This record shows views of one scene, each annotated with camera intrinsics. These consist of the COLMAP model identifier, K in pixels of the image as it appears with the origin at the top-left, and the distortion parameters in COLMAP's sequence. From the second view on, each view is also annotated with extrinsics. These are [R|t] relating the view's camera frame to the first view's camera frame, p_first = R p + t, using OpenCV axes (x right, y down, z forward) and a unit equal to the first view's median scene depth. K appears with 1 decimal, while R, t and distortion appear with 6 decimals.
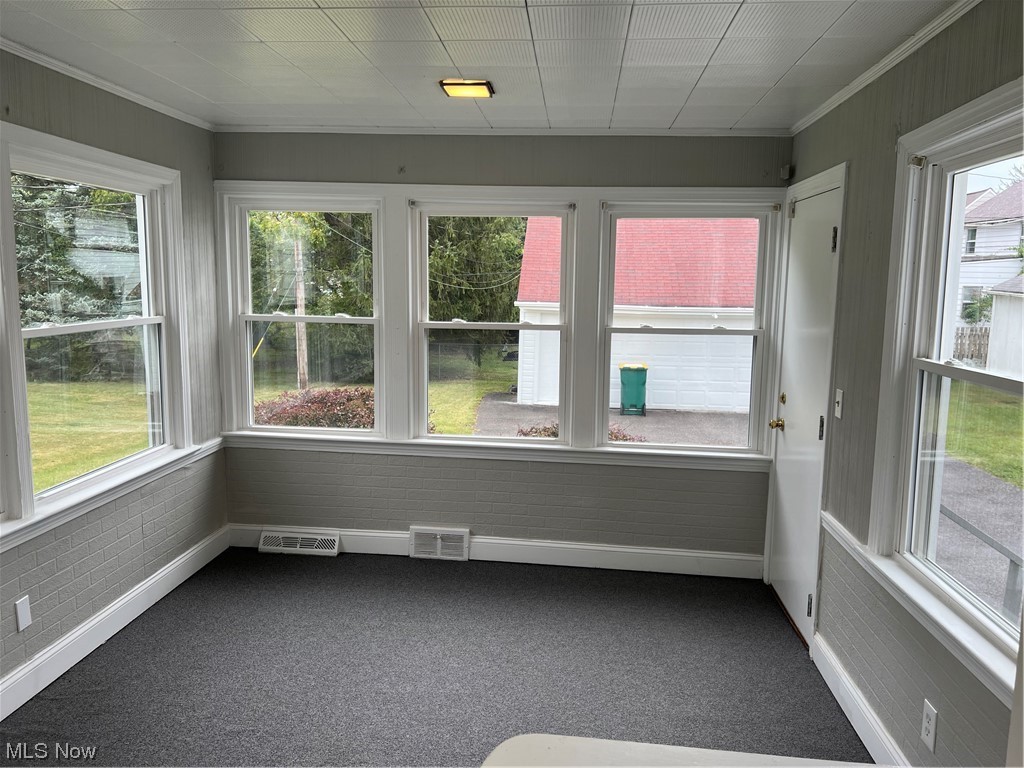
lens RADIAL K [[769.5, 0, 512.0], [0, 769.5, 384.0], [0, 0, 1]] dist [0.002945, 0.000959]
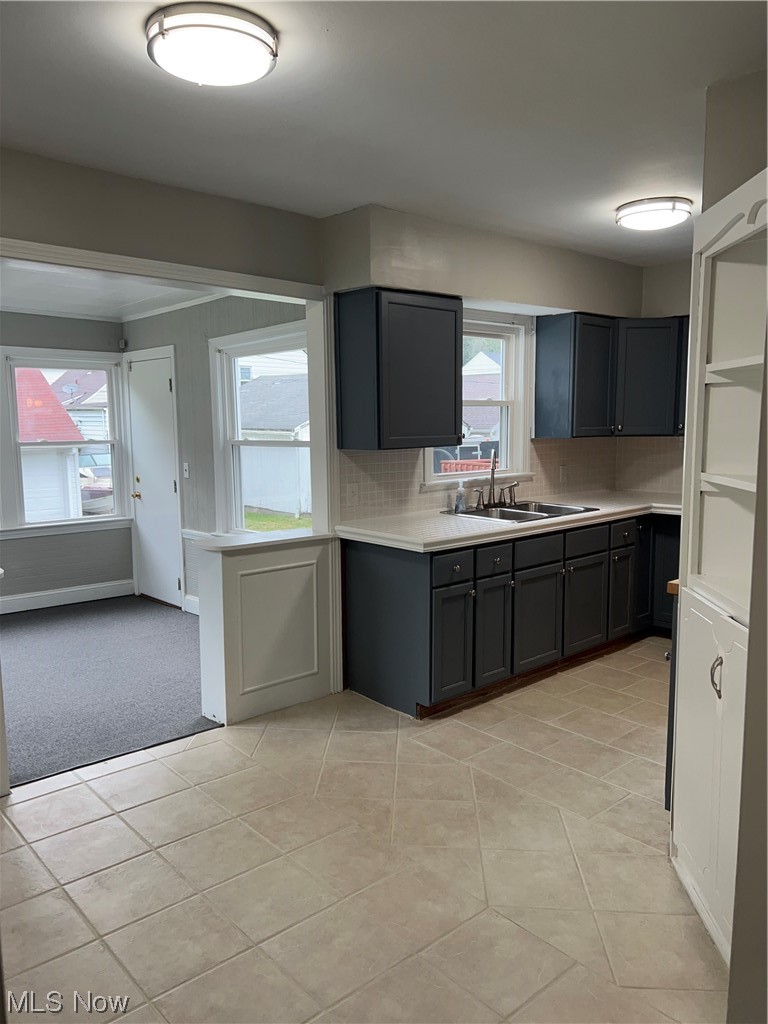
lens RADIAL K [[769.5, 0, 384.0], [0, 769.5, 512.0], [0, 0, 1]] dist [0.002945, 0.000959]
pose [[0.668345, -0.099547, 0.737161, -0.555149], [0.113929, 0.993011, 0.030805, 0.103364], [-0.735075, 0.063396, 0.675015, -0.541315]]
